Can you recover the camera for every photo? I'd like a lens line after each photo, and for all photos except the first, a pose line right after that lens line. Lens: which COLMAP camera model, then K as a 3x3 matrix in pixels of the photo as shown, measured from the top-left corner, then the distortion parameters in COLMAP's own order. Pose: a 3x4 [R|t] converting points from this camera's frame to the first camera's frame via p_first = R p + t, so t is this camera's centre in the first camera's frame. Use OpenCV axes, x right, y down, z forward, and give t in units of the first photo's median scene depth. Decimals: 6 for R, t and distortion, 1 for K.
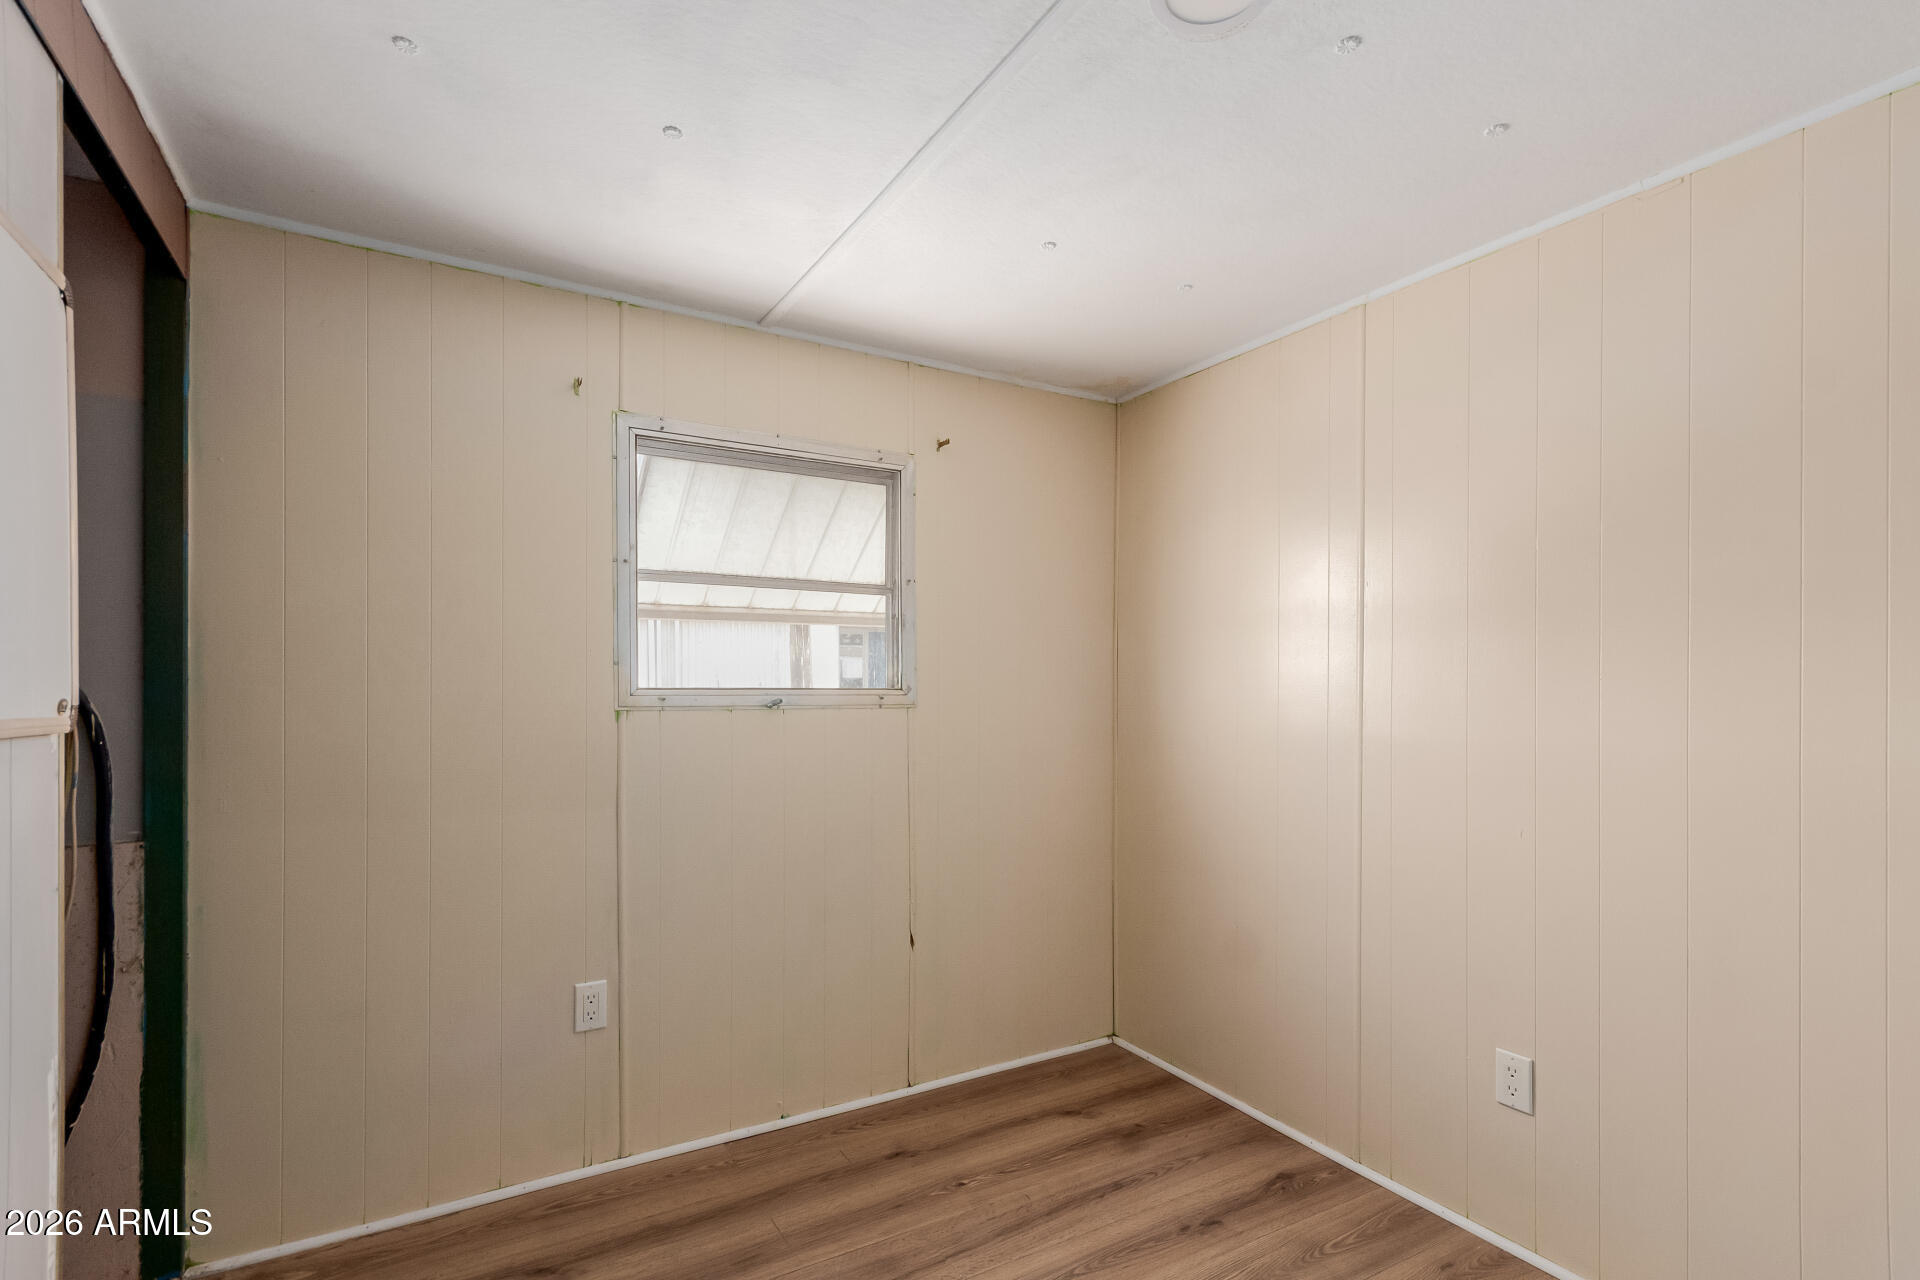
lens RADIAL K [[910.7, 0, 960.1], [0, 910.7, 682.3], [0, 0, 1]] dist [0.008981, -0.000070]
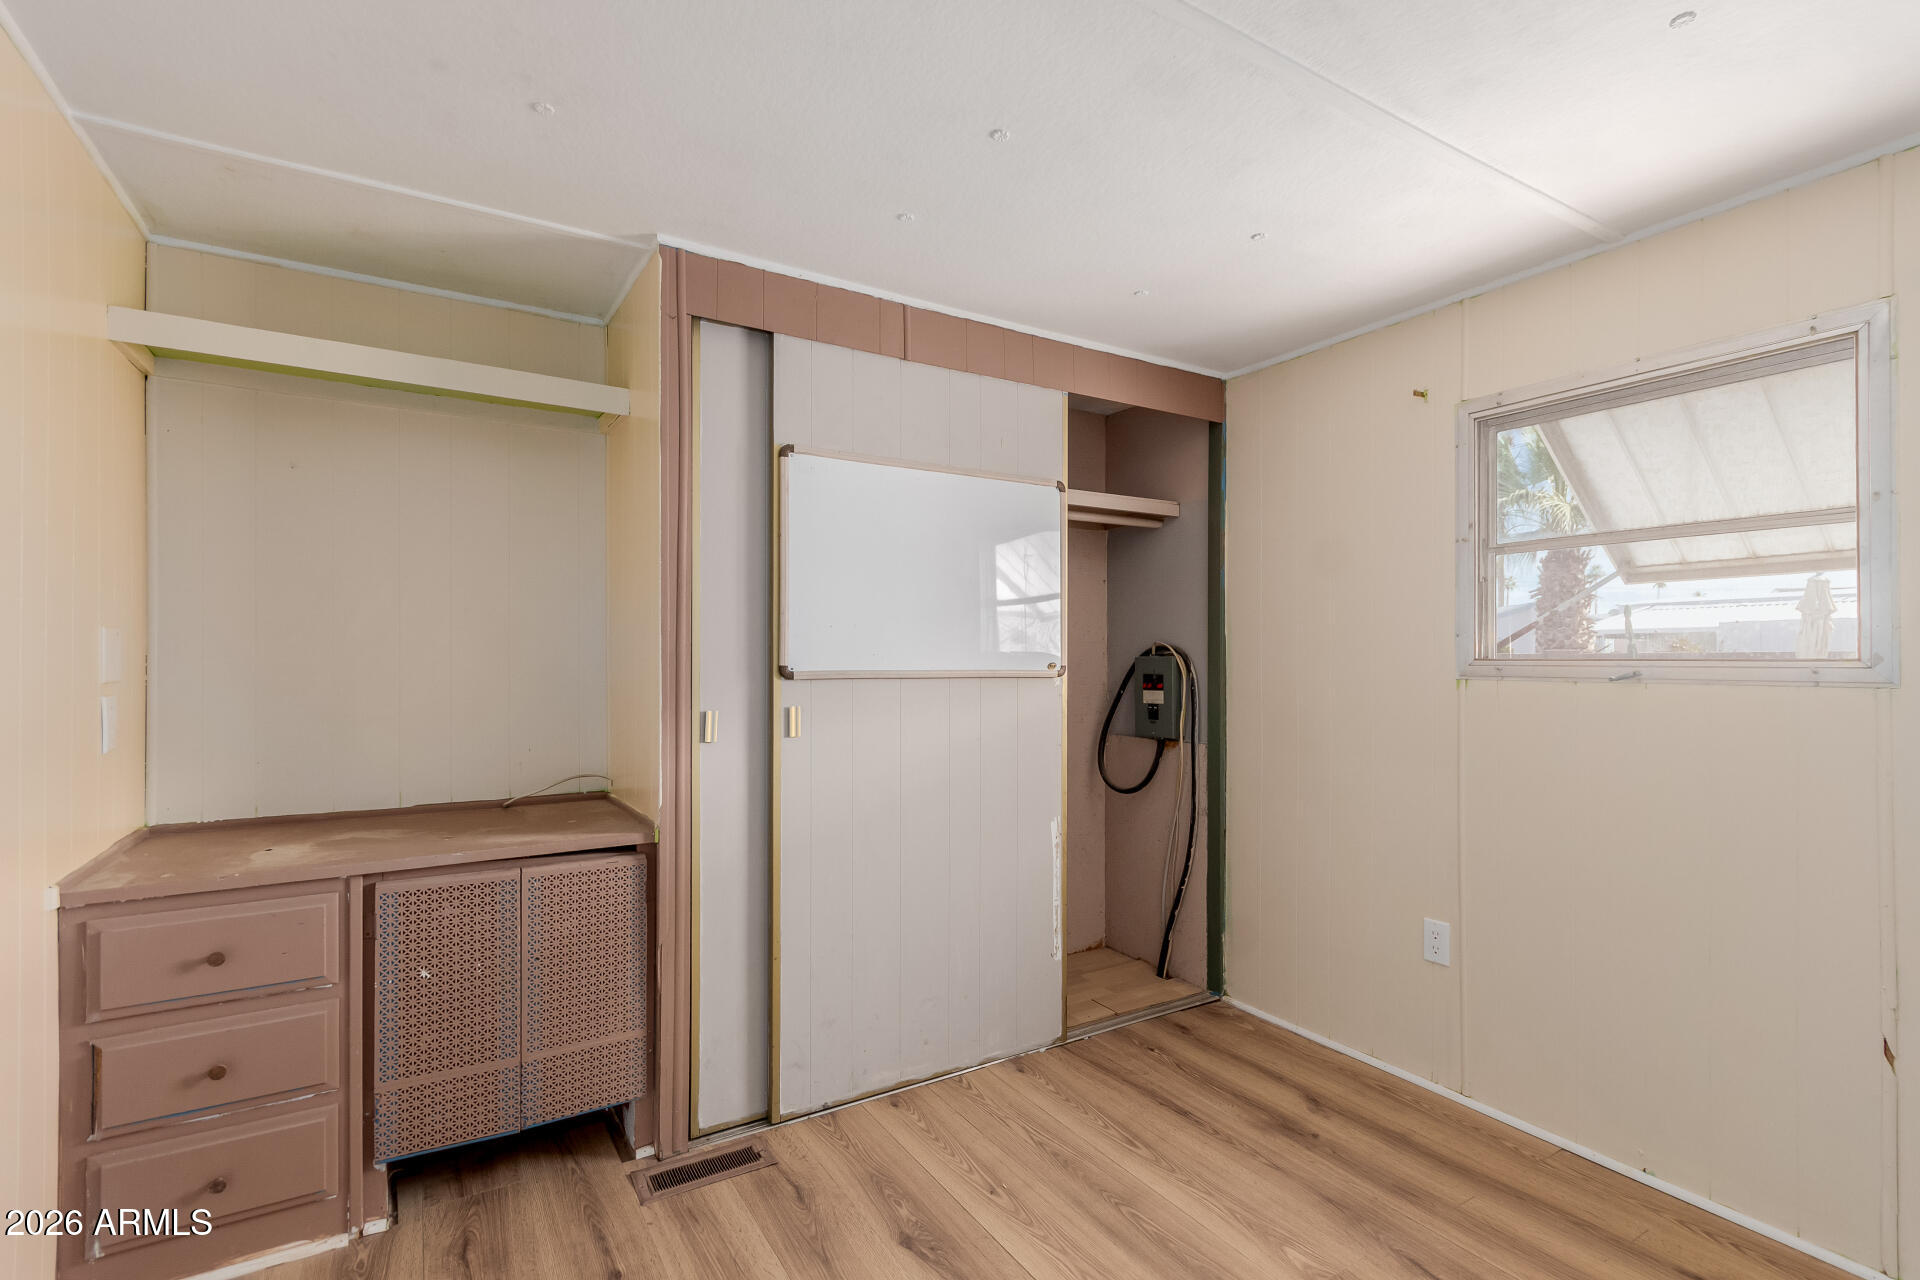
lens RADIAL K [[899.0, 0, 968.1], [0, 899.0, 661.3], [0, 0, 1]] dist [-0.000304, 0.001370]
pose [[0.013344, -0.002908, -0.999907, 0.683581], [-0.000204, 0.999996, -0.002911, 0.012918], [0.999911, 0.000243, 0.013343, 0.402830]]
